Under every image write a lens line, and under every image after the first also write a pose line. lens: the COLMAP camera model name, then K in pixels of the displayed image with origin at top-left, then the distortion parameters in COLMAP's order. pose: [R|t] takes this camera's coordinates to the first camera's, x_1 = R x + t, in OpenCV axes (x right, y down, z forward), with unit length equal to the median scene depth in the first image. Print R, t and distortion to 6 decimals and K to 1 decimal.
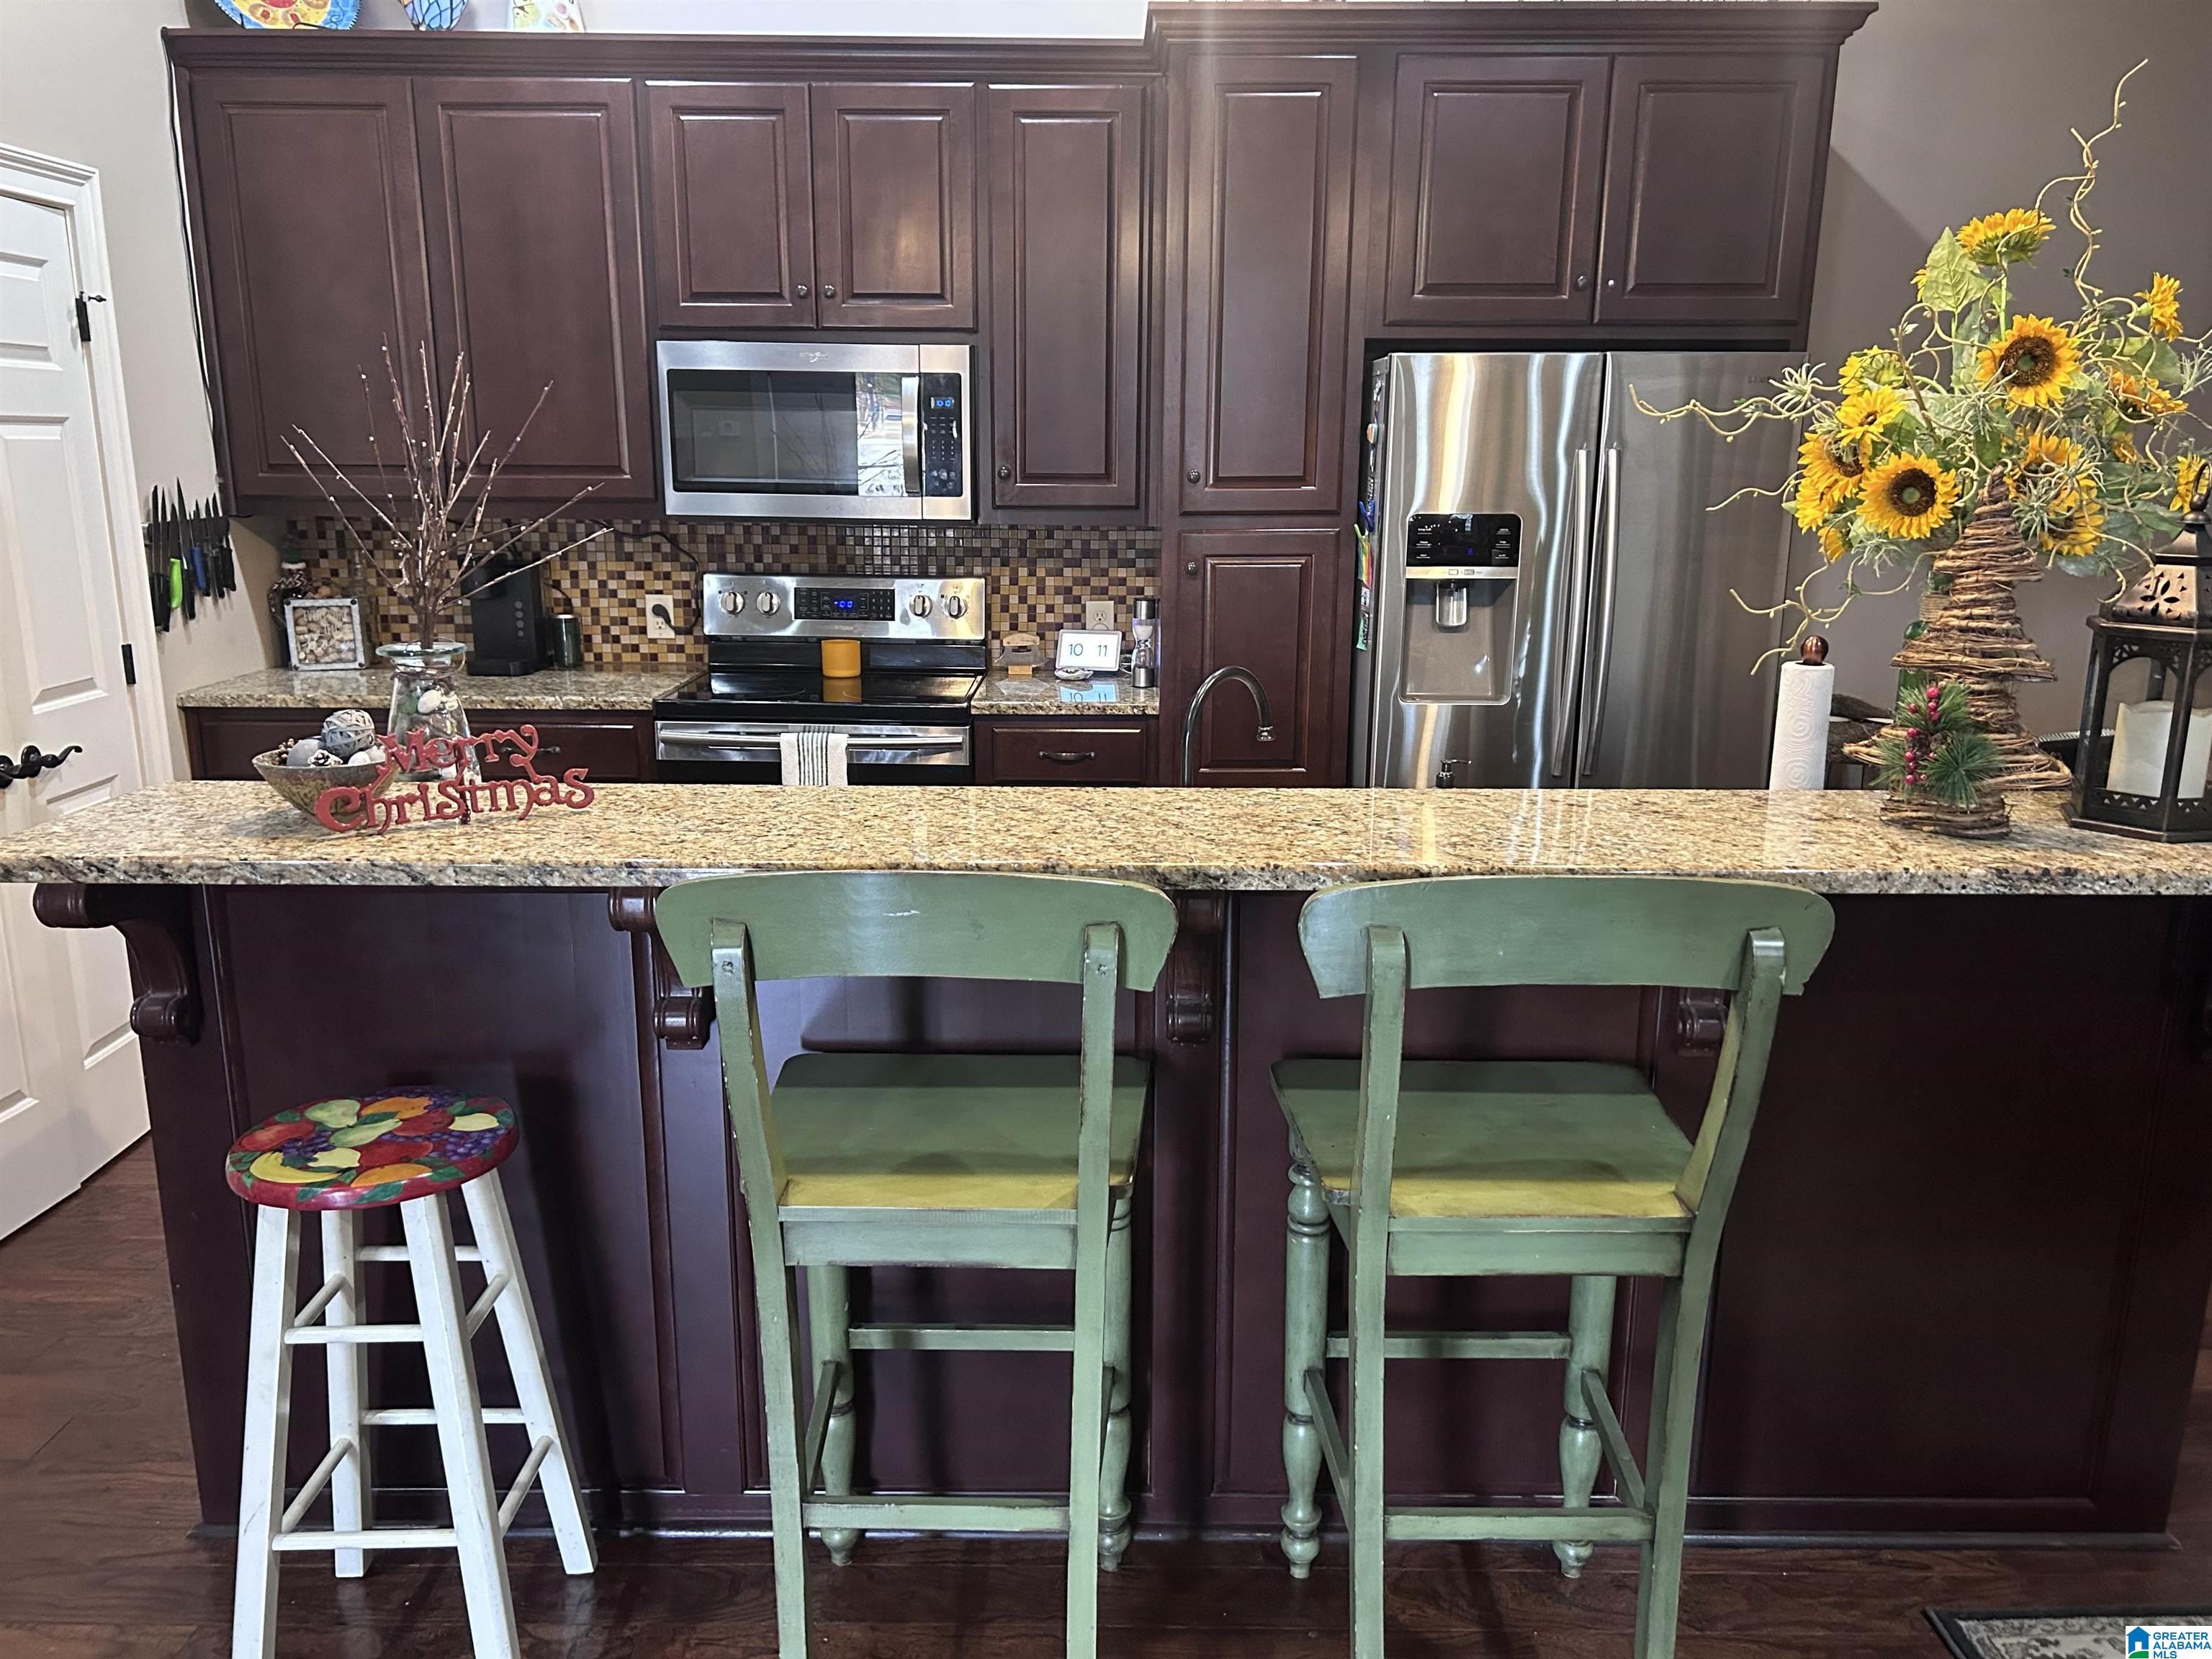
lens RADIAL K [[1673.6, 0, 1106.0], [0, 1673.6, 829.5], [0, 0, 1]] dist [0.055333, -0.075044]
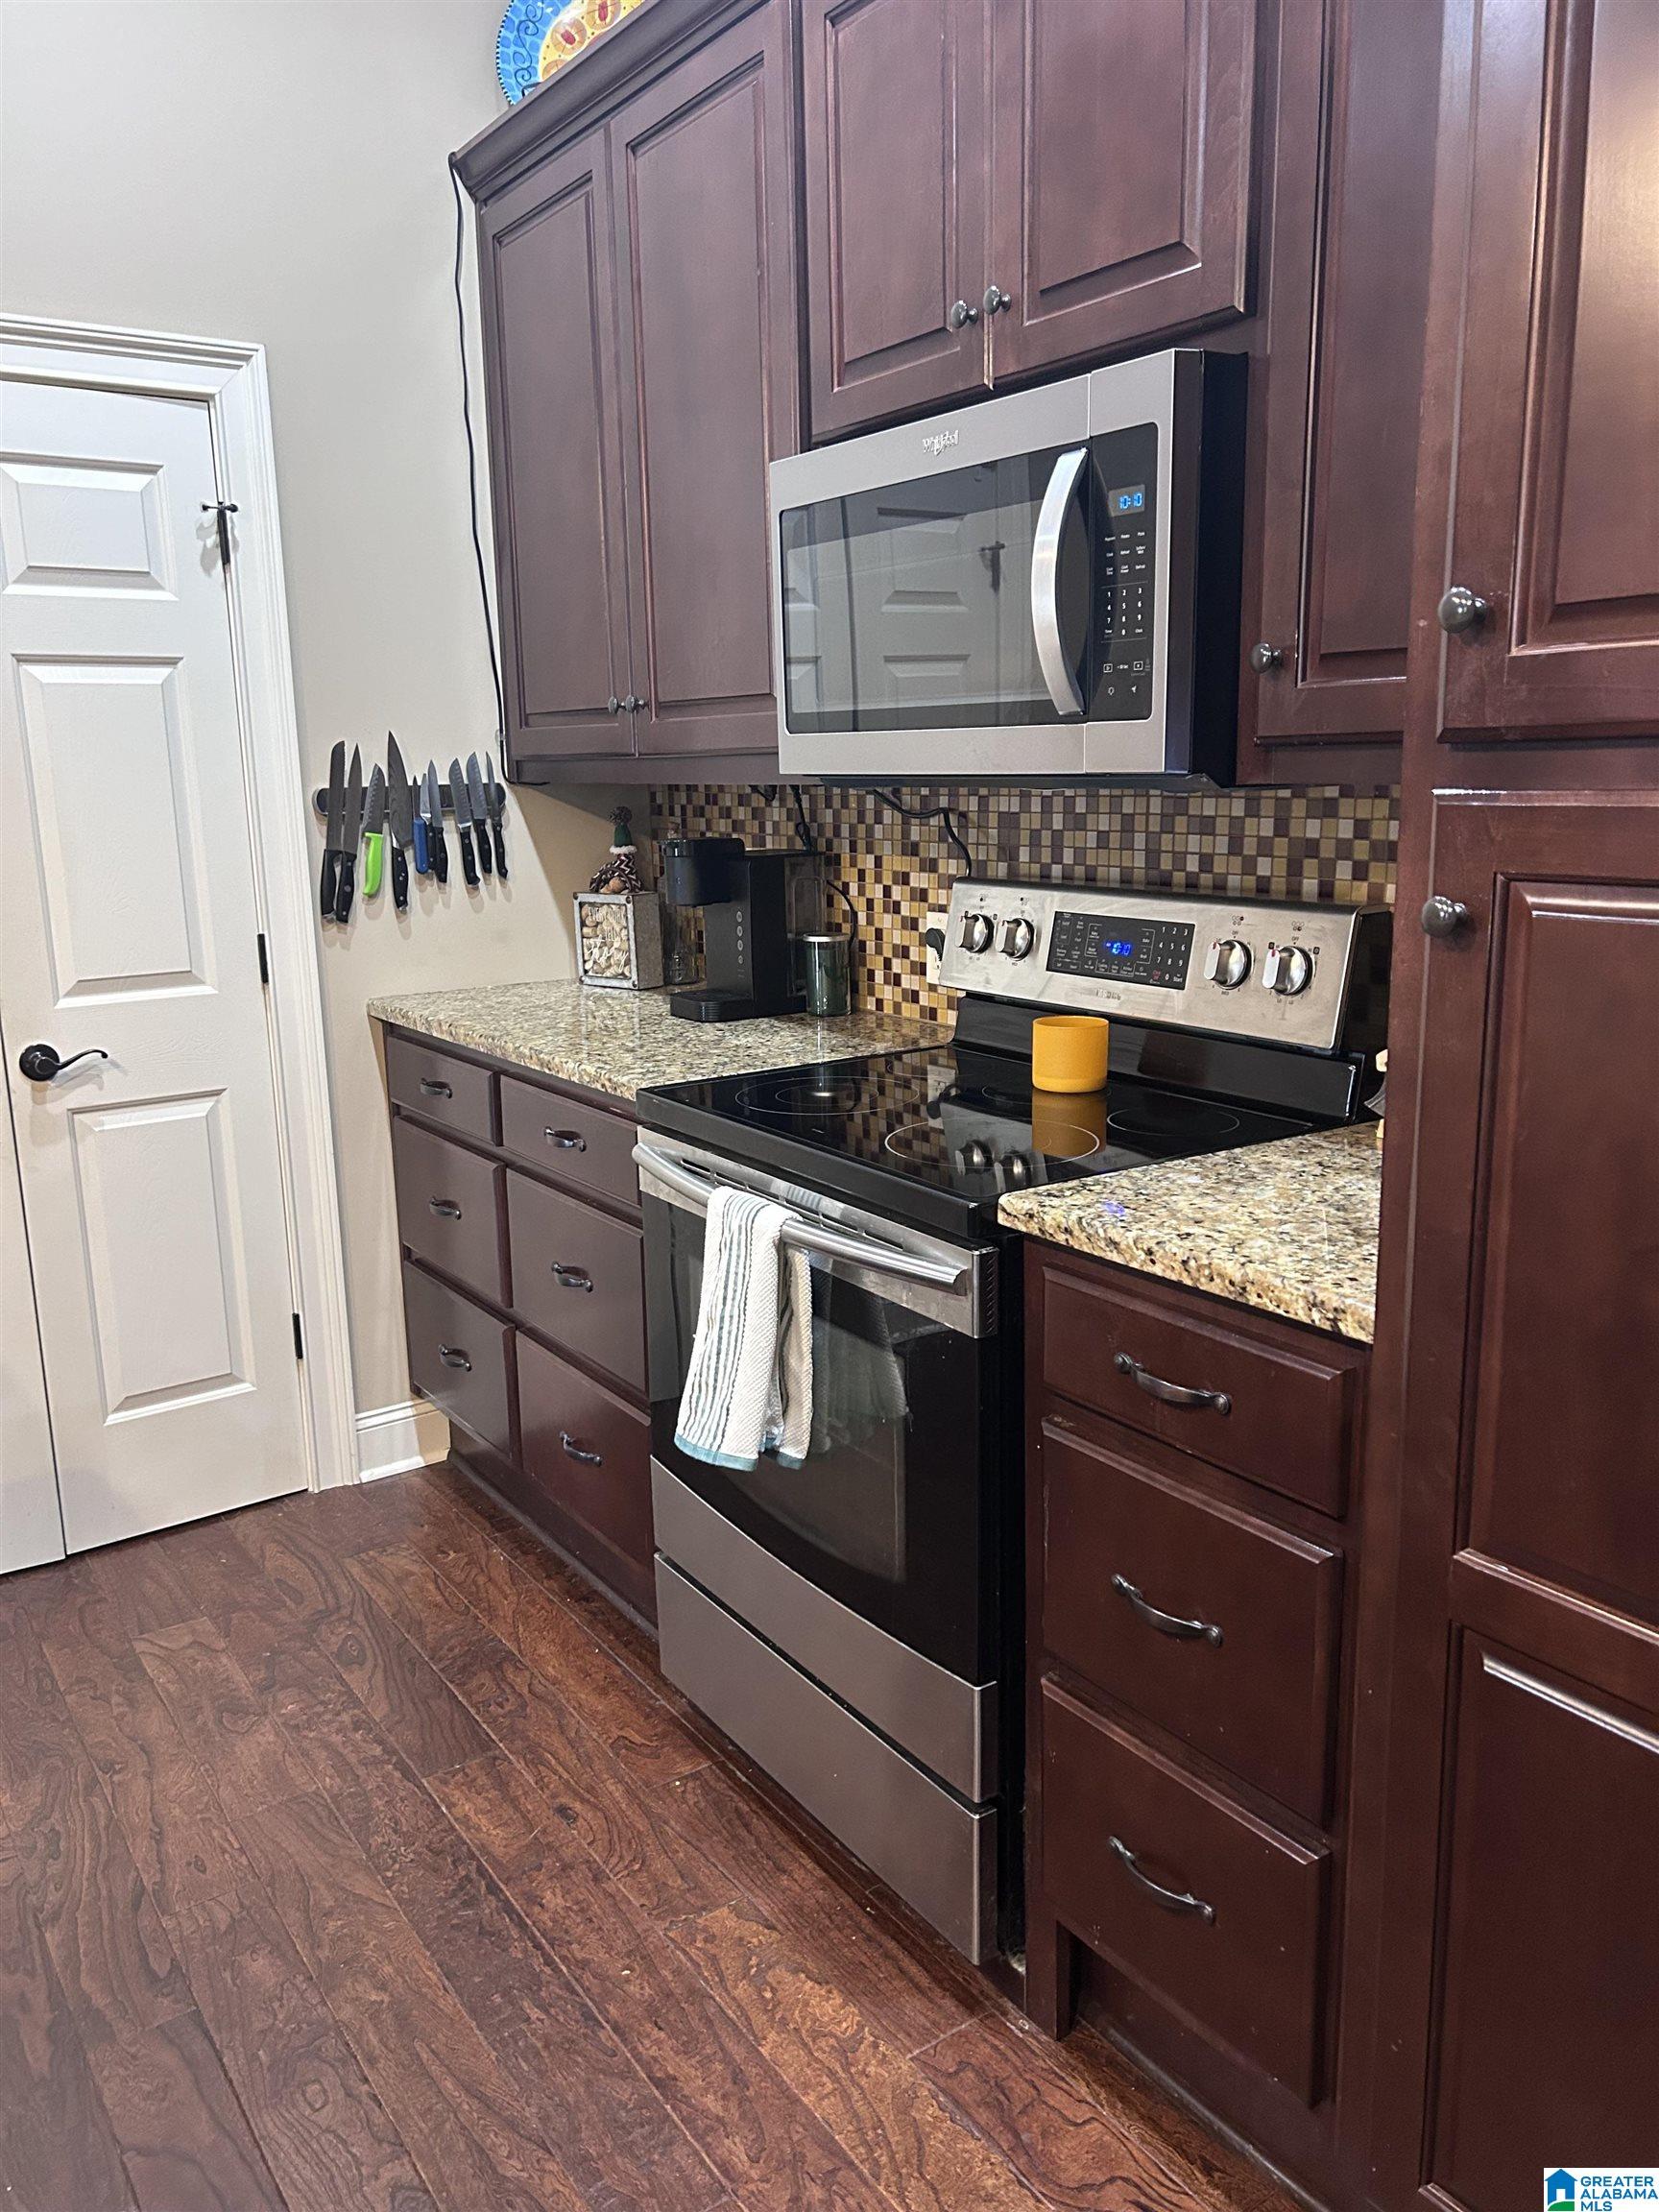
lens RADIAL K [[1673.2, 0, 834.3], [0, 1673.2, 1125.7], [0, 0, 1]] dist [0.052646, -0.068798]
pose [[0.559810, 0.155358, -0.813927, 0.302252], [-0.161642, 0.983871, 0.076620, -0.147193], [0.812702, 0.088672, 0.575893, 0.888338]]
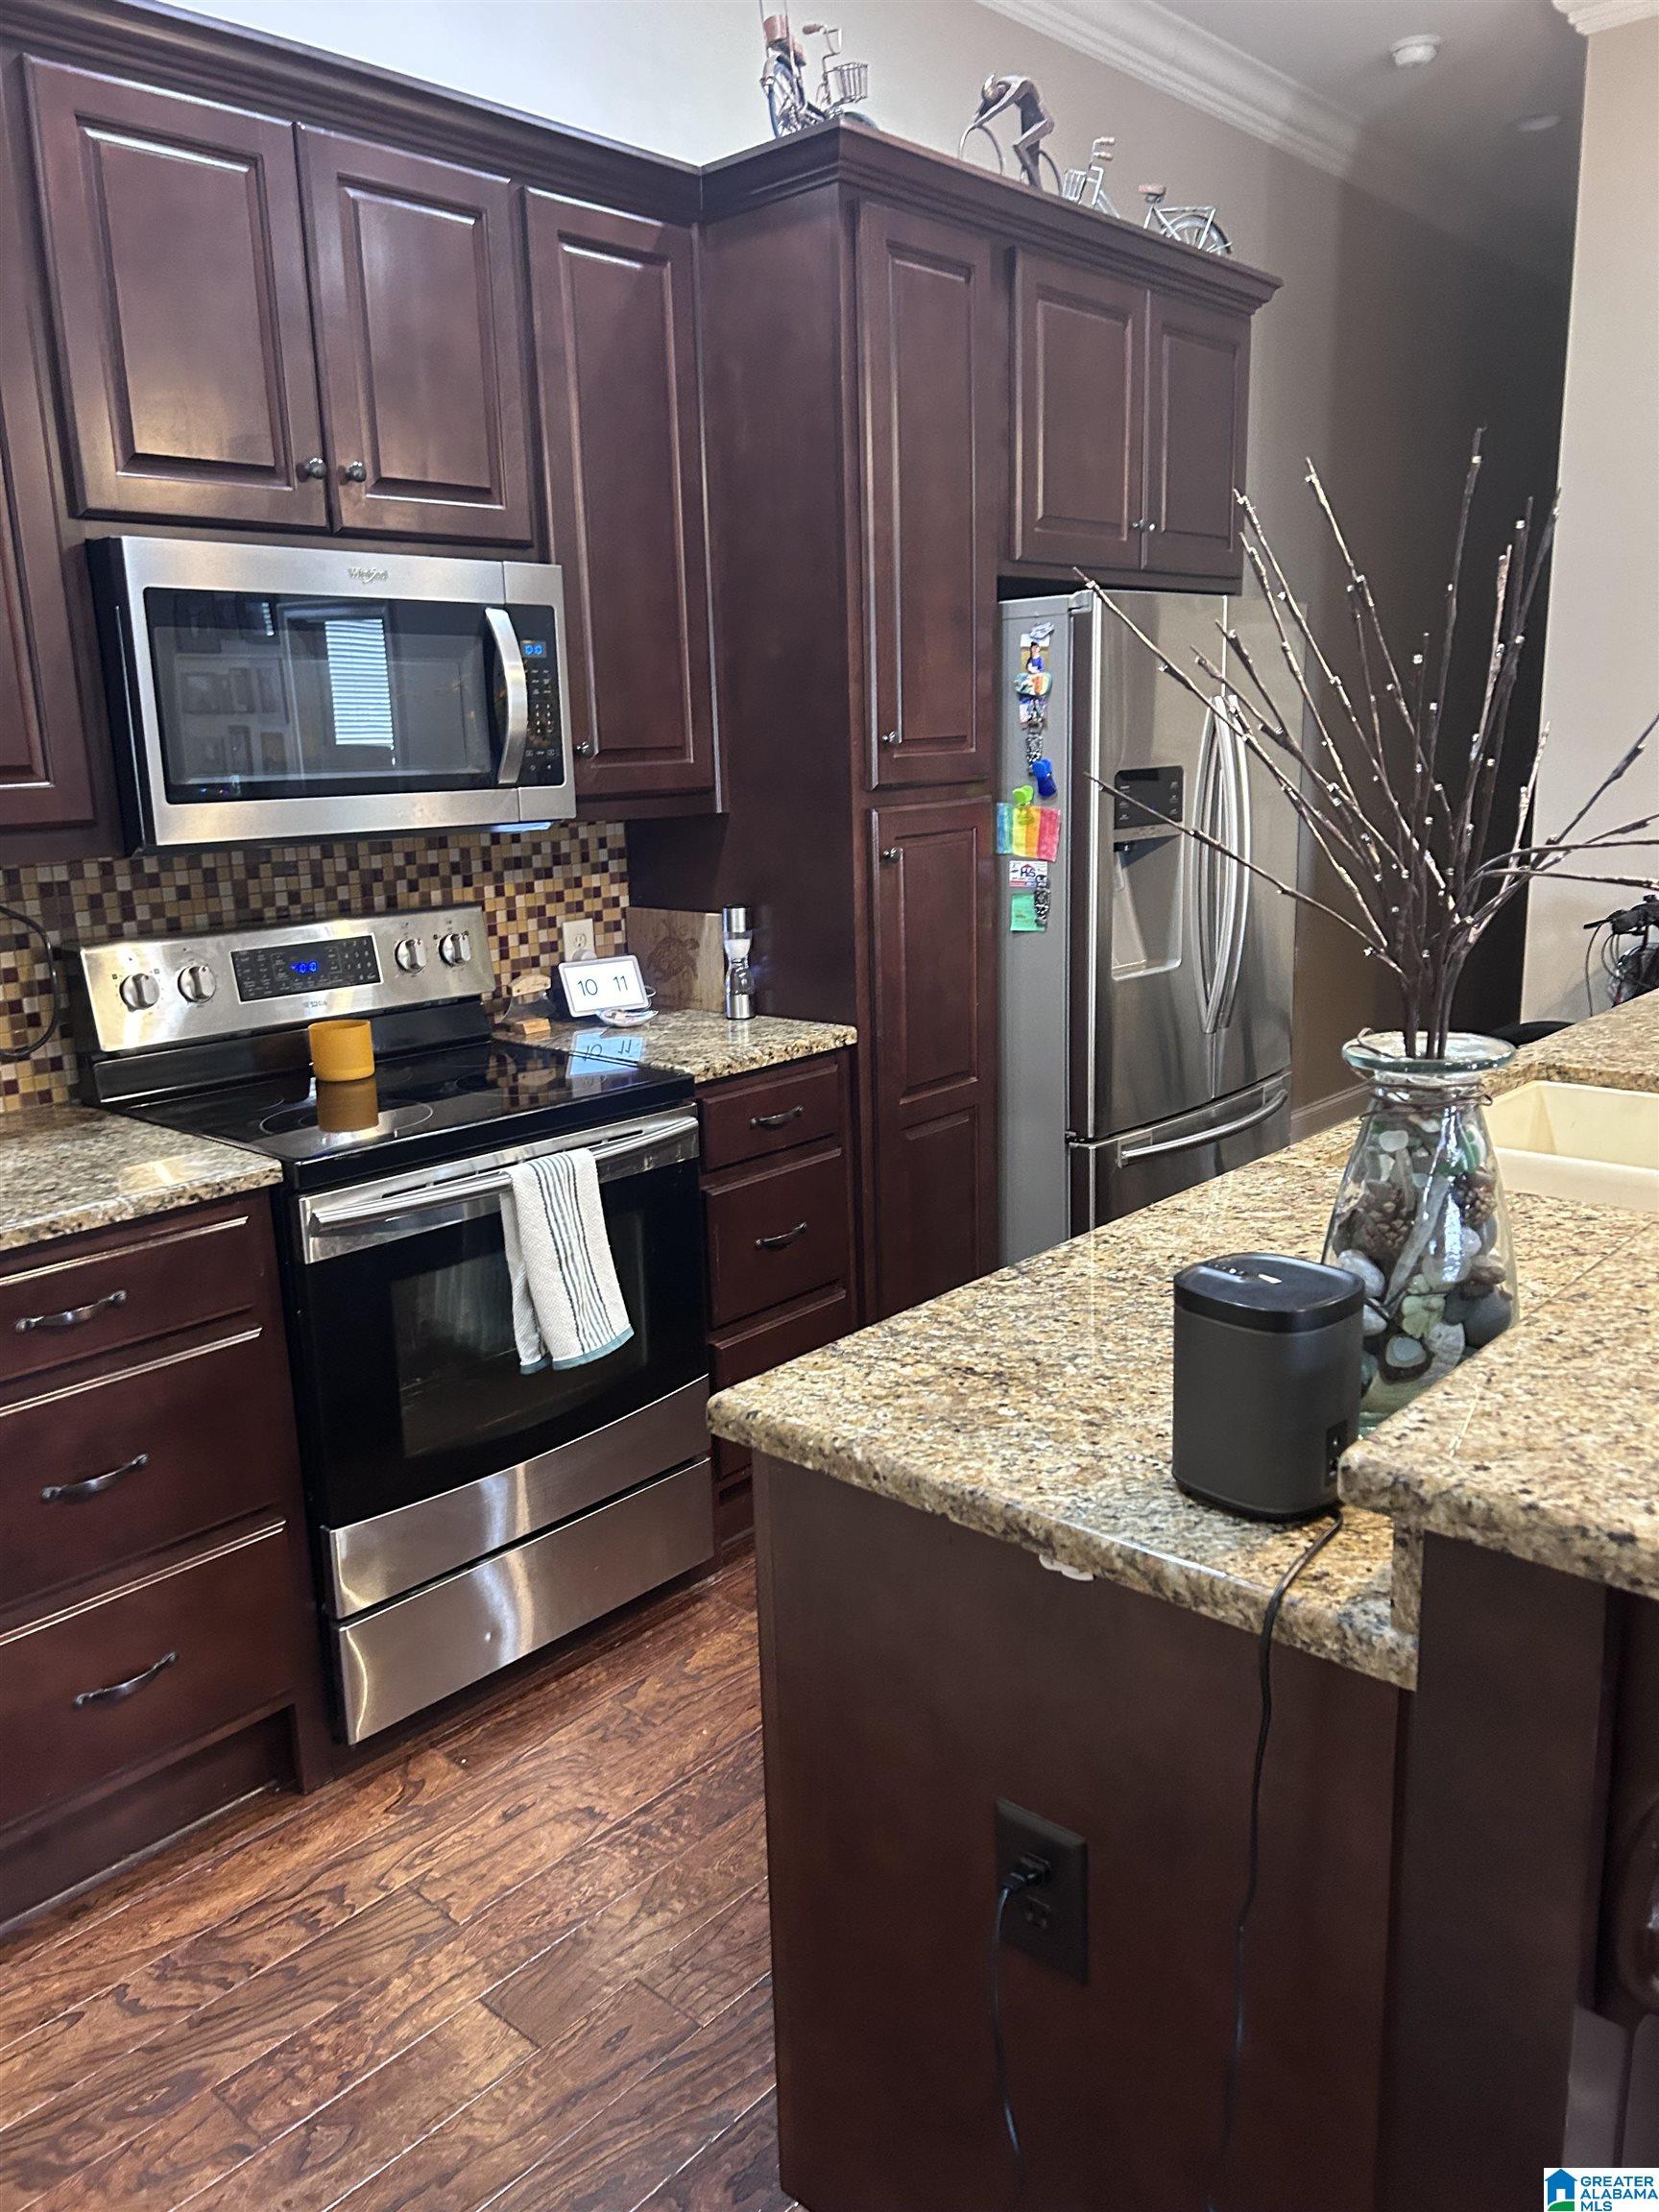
lens RADIAL K [[1633.0, 0, 880.9], [0, 1633.0, 1103.3], [0, 0, 1]] dist [-0.041544, -0.002839]
pose [[0.660624, -0.191061, 0.725997, -0.649455], [0.199893, 0.976927, 0.075205, -0.120044], [-0.723615, 0.095439, 0.683574, 0.588243]]
